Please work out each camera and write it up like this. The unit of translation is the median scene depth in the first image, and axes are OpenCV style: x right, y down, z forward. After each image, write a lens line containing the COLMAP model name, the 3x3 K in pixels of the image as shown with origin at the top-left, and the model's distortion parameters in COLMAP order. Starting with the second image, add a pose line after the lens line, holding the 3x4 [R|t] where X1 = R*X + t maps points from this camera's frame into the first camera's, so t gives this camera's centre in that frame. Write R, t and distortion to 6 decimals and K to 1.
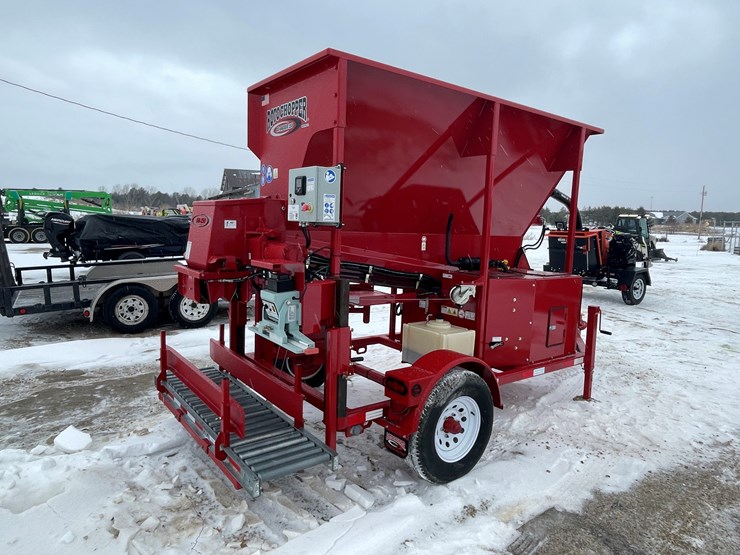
lens RADIAL K [[482.7, 0, 364.7], [0, 482.7, 272.2], [0, 0, 1]] dist [-0.002662, -0.001941]
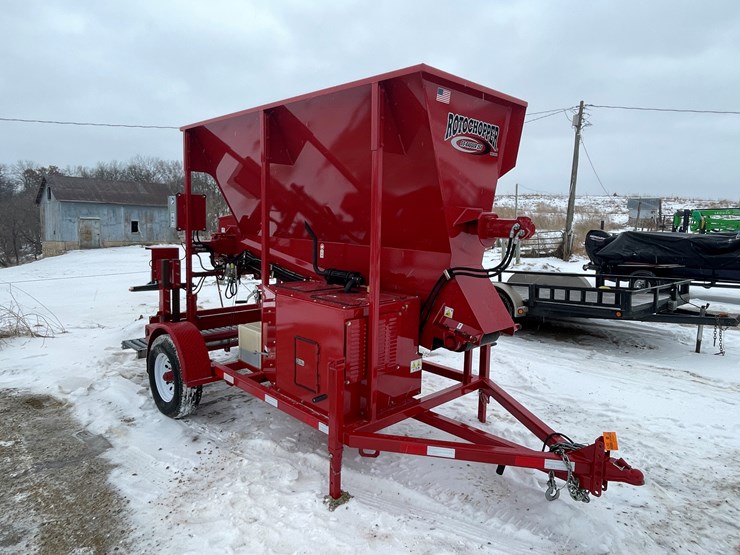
lens RADIAL K [[482.7, 0, 368.9], [0, 482.7, 268.2], [0, 0, 1]] dist [-0.002662, -0.001941]
pose [[0.129072, 0.070437, -0.989130, 1.434507], [-0.123295, 0.990874, 0.054472, -0.114635], [0.983940, 0.114924, 0.136578, 1.207675]]
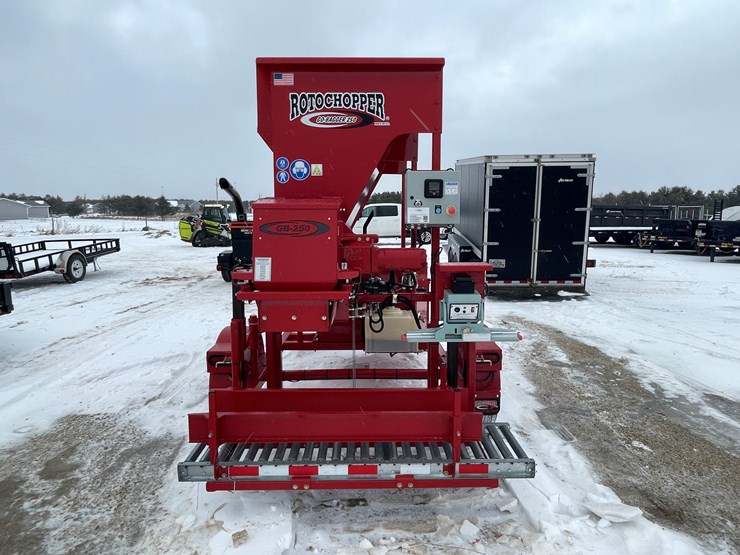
lens RADIAL K [[482.7, 0, 373.6], [0, 482.7, 269.6], [0, 0, 1]] dist [-0.002662, -0.001941]
pose [[0.587133, -0.118525, 0.800766, -0.860393], [0.104801, 0.992027, 0.069993, -0.078915], [-0.802678, 0.042826, 0.594873, 0.420727]]
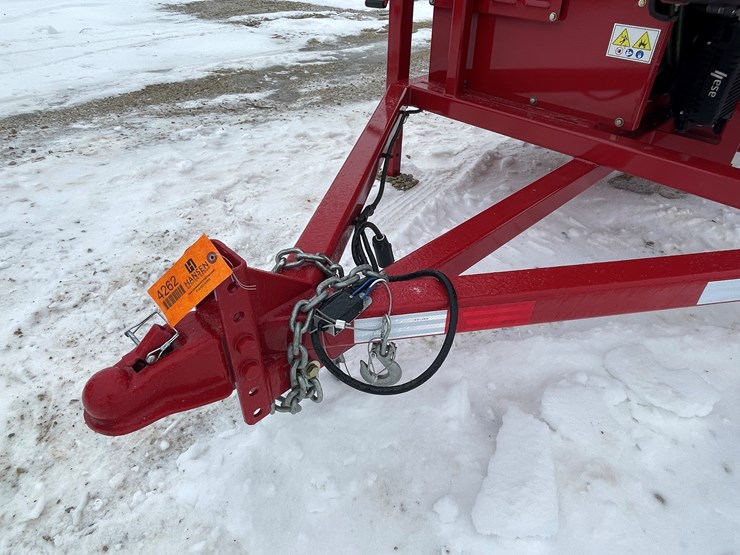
lens RADIAL K [[482.7, 0, 369.6], [0, 482.7, 276.0], [0, 0, 1]] dist [-0.002662, -0.001941]
pose [[-0.992316, 0.034617, -0.118786, 0.712214], [-0.054799, 0.737803, 0.672788, 0.022405], [0.110930, 0.674128, -0.730237, 1.855270]]
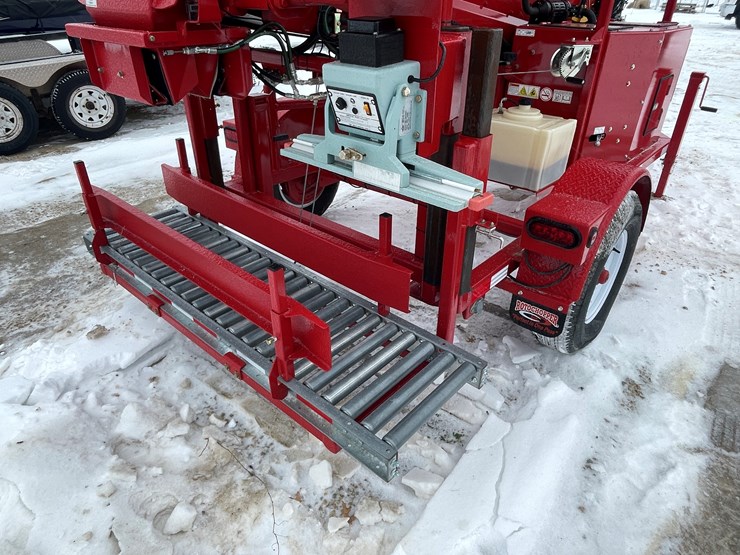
lens RADIAL K [[482.7, 0, 368.4], [0, 482.7, 275.7], [0, 0, 1]] dist [-0.002662, -0.001941]
pose [[0.979965, -0.121675, 0.157680, -0.209692], [0.043160, 0.902616, 0.428277, 0.019689], [-0.194435, -0.412891, 0.889784, 0.420369]]
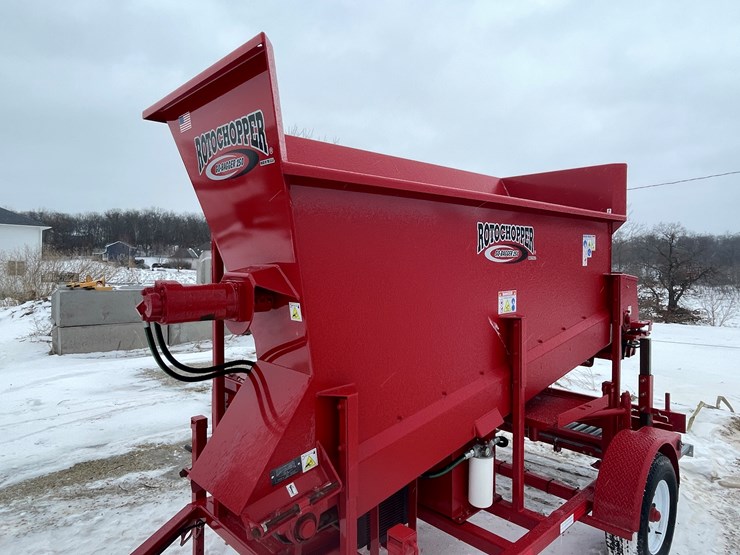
lens RADIAL K [[482.7, 0, 373.1], [0, 482.7, 267.2], [0, 0, 1]] dist [-0.002662, -0.001941]
pose [[-0.993007, -0.036174, -0.112373, 0.416112], [-0.049133, 0.992175, 0.114782, -0.275885], [0.107341, 0.119501, -0.987014, 2.105428]]
